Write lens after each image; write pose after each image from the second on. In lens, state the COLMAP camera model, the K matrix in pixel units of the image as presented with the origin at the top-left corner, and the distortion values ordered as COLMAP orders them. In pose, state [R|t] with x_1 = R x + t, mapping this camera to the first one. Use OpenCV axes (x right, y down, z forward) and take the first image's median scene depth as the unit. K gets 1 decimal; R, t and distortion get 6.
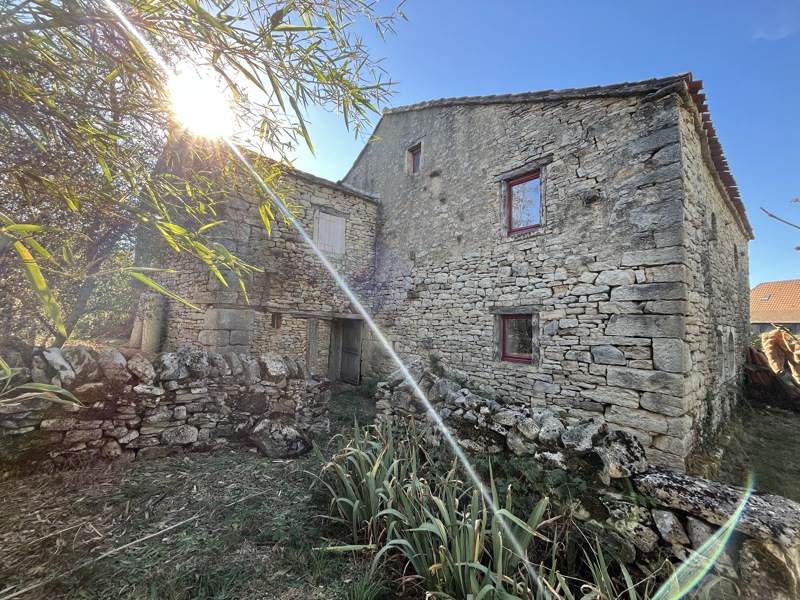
lens RADIAL K [[319.5, 0, 399.9], [0, 319.5, 300.9], [0, 0, 1]] dist [-0.002158, -0.000255]
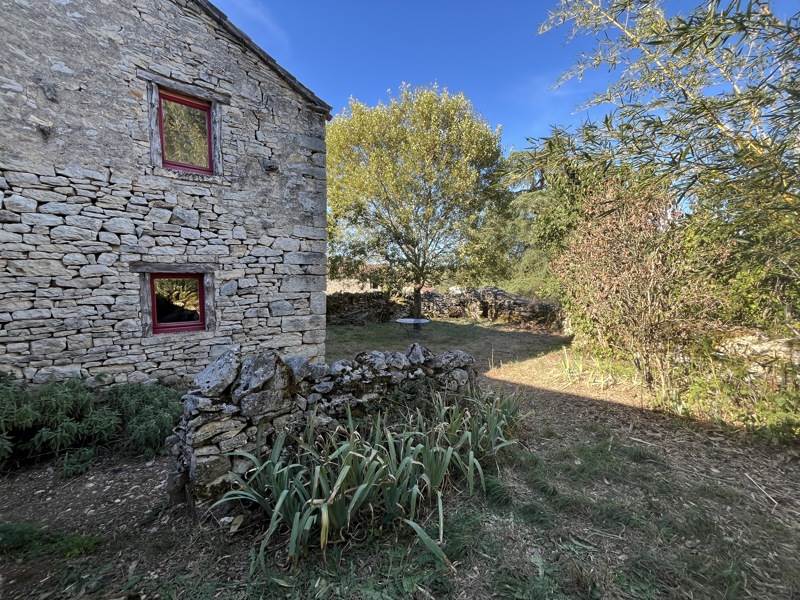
lens RADIAL K [[319.5, 0, 399.9], [0, 319.5, 299.1], [0, 0, 1]] dist [-0.002158, -0.000255]
pose [[0.021289, -0.096810, 0.995075, -0.484389], [-0.074307, 0.992395, 0.098139, -0.015155], [-0.997008, -0.076030, 0.013933, 0.483211]]
